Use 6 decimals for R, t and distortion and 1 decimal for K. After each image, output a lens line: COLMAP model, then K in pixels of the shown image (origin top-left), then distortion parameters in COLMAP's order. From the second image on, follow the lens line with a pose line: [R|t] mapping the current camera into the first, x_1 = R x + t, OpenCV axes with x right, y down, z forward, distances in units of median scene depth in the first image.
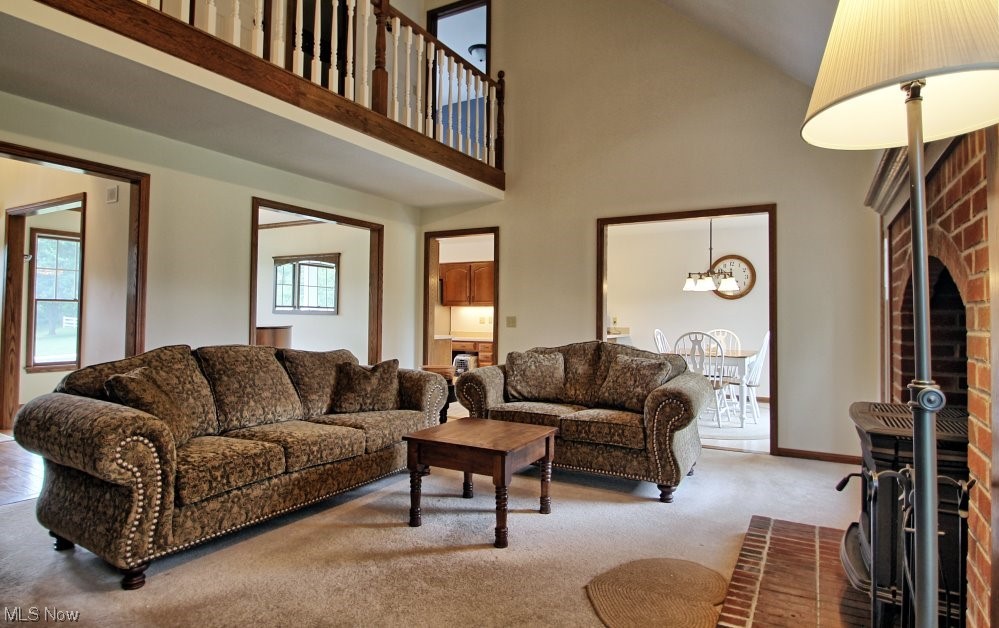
lens RADIAL K [[567.1, 0, 497.8], [0, 567.1, 313.5], [0, 0, 1]] dist [-0.068732, -0.002010]
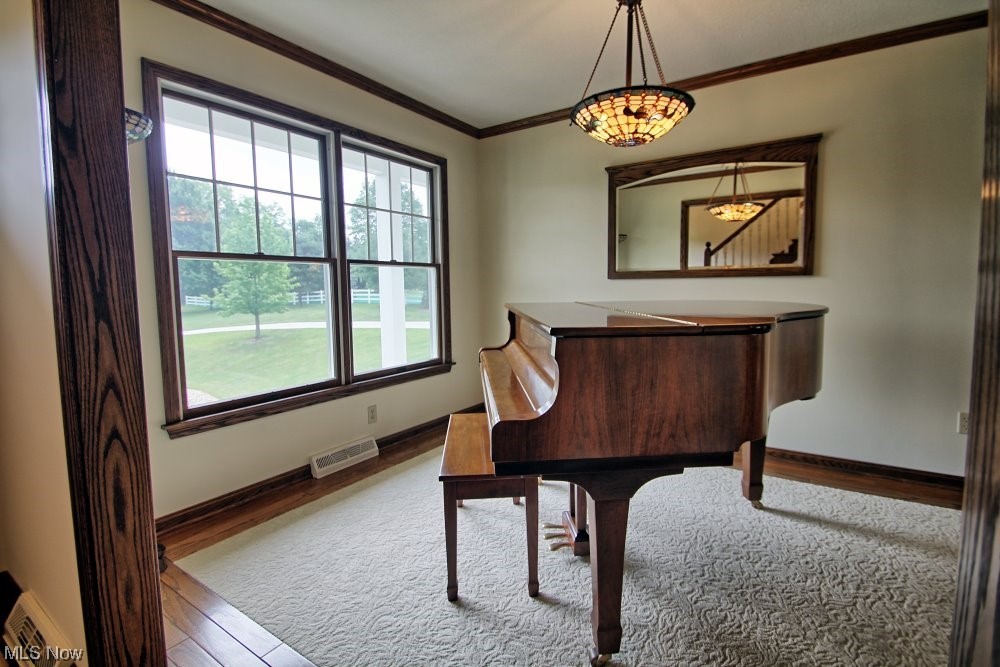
lens RADIAL K [[466.7, 0, 501.6], [0, 466.7, 332.7], [0, 0, 1]] dist [-0.003398, -0.000223]
pose [[0.996910, -0.021914, -0.075432, -0.827014], [0.029756, 0.994083, 0.104466, 0.005881], [0.072697, -0.106387, 0.991664, 0.932597]]
